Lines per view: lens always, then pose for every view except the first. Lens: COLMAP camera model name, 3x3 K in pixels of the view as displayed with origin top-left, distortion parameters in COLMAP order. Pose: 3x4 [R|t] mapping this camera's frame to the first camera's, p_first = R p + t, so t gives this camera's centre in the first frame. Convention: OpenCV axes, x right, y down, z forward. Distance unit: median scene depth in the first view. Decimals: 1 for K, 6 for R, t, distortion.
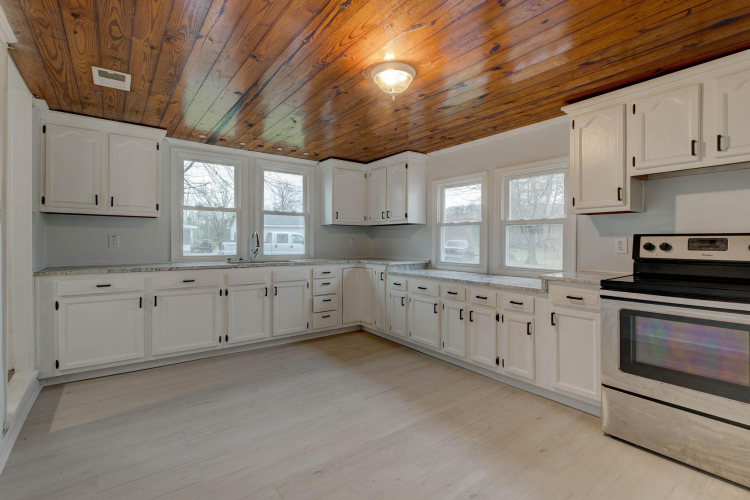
lens RADIAL K [[351.1, 0, 382.2], [0, 351.1, 242.0], [0, 0, 1]] dist [0.001768, 0.000160]
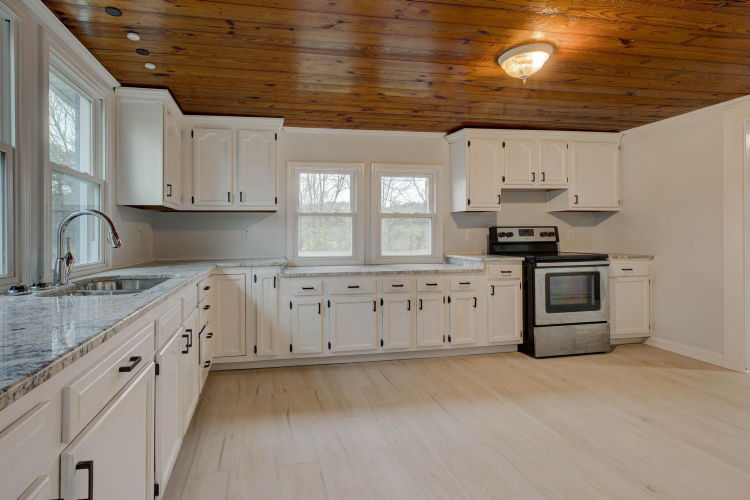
lens RADIAL K [[352.0, 0, 321.3], [0, 352.0, 235.2], [0, 0, 1]] dist [0.001627, 0.000343]
pose [[0.478865, -0.008971, 0.877843, -0.717068], [0.012741, 0.999913, 0.003268, 0.000158], [-0.877796, 0.009620, 0.478938, 0.684331]]
